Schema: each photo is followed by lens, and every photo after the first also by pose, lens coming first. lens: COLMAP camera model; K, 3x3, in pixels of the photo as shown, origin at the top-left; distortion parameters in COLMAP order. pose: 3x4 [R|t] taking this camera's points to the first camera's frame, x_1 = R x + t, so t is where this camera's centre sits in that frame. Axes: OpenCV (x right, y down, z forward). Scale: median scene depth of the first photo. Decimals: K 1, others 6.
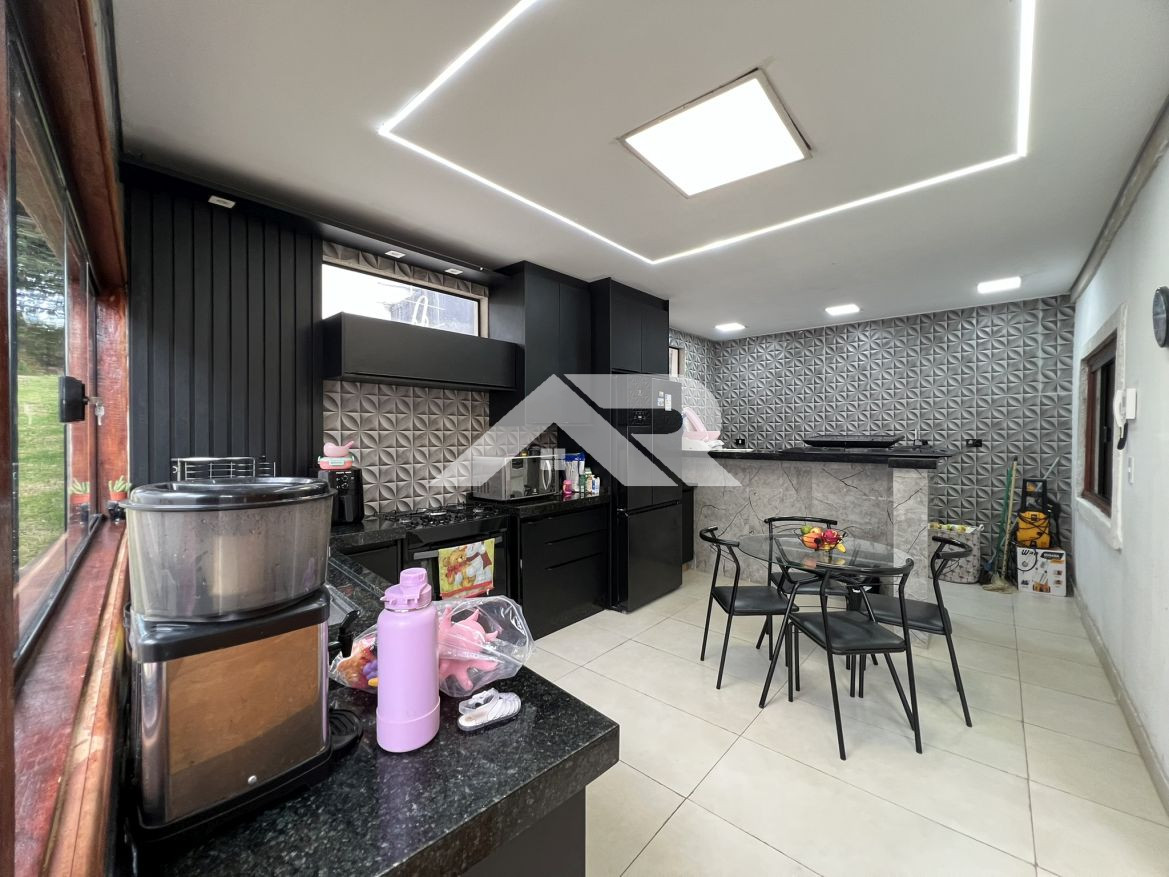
lens RADIAL K [[464.0, 0, 590.4], [0, 464.0, 439.2], [0, 0, 1]] dist [-0.001382, 0.000581]
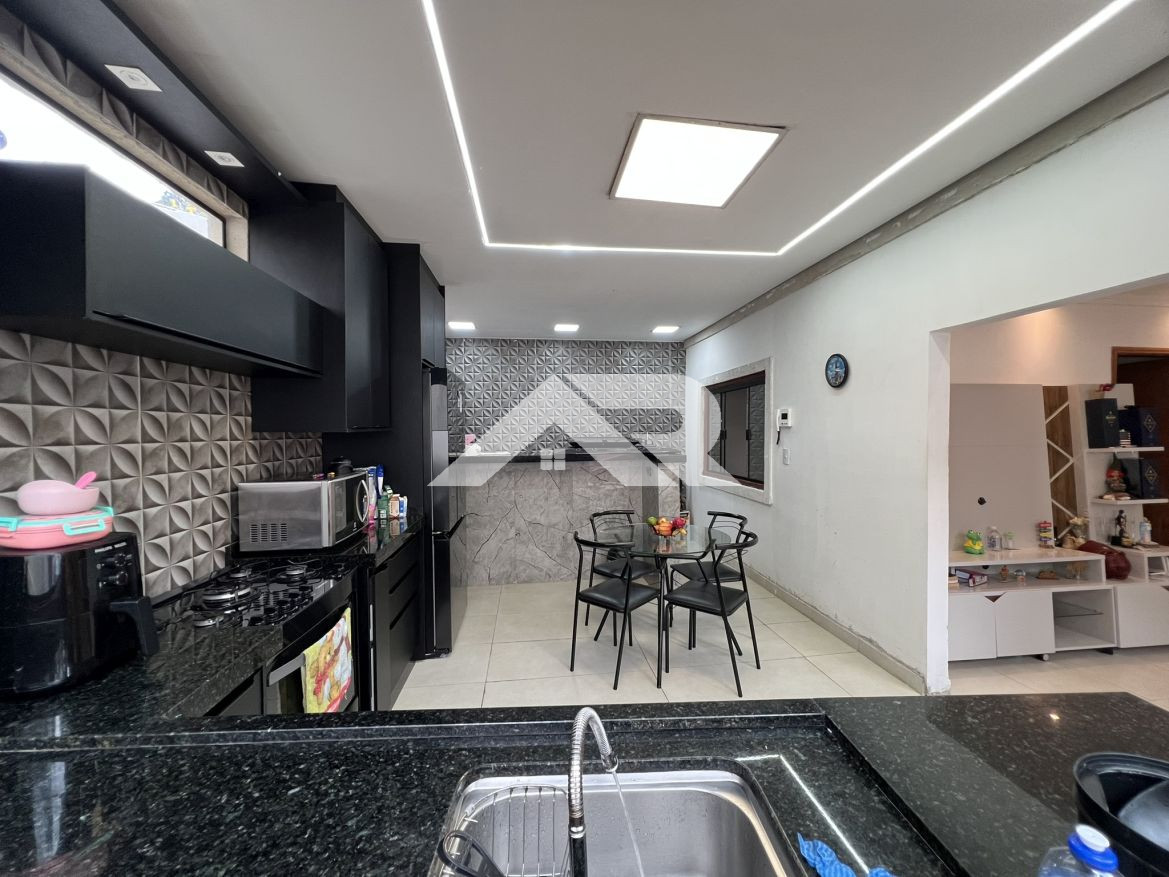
lens RADIAL K [[464.0, 0, 588.3], [0, 464.0, 439.4], [0, 0, 1]] dist [-0.001382, 0.000581]
pose [[0.666416, -0.018436, 0.745352, -0.424976], [0.017952, 0.999801, 0.008679, -0.017252], [-0.745364, 0.007597, 0.666615, 0.296291]]
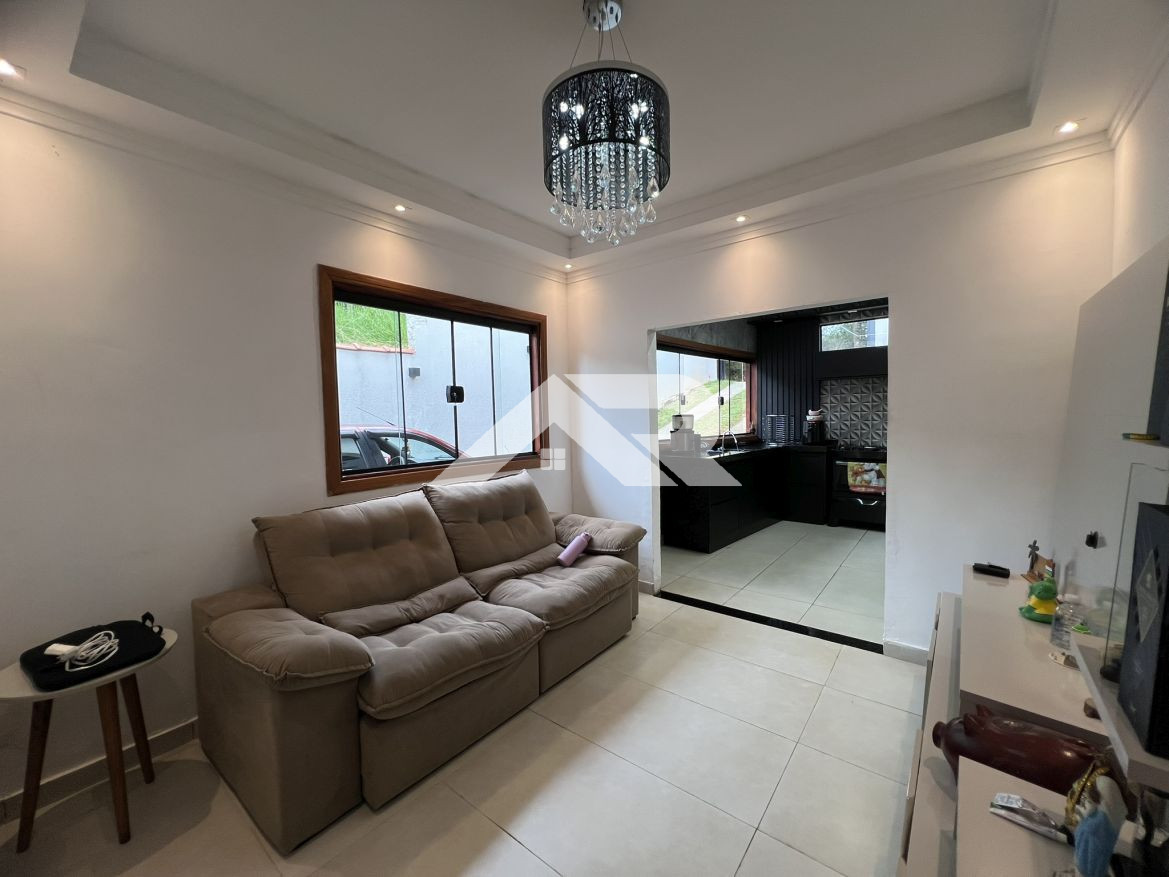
lens RADIAL K [[464.0, 0, 582.1], [0, 464.0, 442.1], [0, 0, 1]] dist [-0.001382, 0.000581]
pose [[0.031282, 0.061978, -0.997587, 1.363557], [0.014330, 0.997945, 0.062450, 0.006667], [0.999408, -0.016249, 0.030330, -0.180687]]
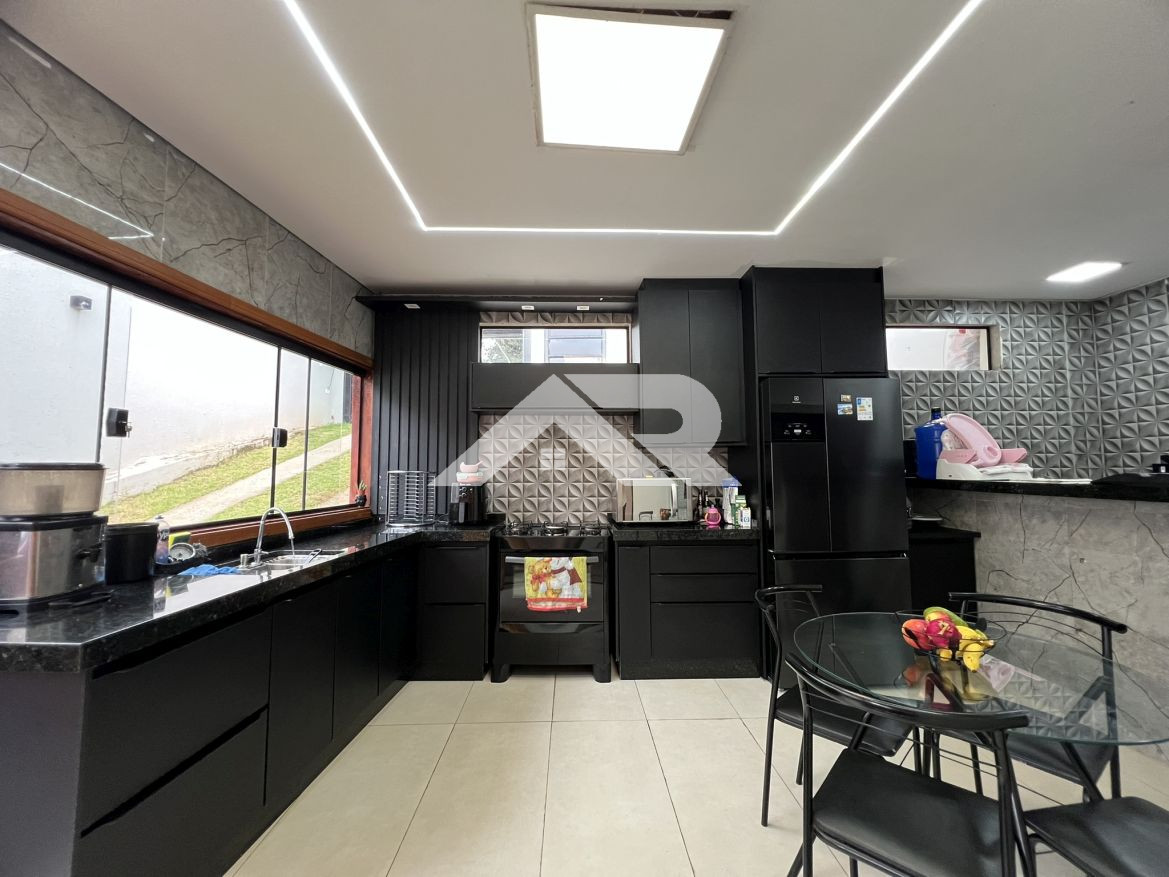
lens RADIAL K [[464.0, 0, 593.6], [0, 464.0, 439.8], [0, 0, 1]] dist [-0.001382, 0.000581]
pose [[0.689662, -0.042557, -0.722880, 0.505239], [-0.006933, 0.997838, -0.065358, 0.021963], [0.724098, 0.050086, 0.687876, 0.275888]]
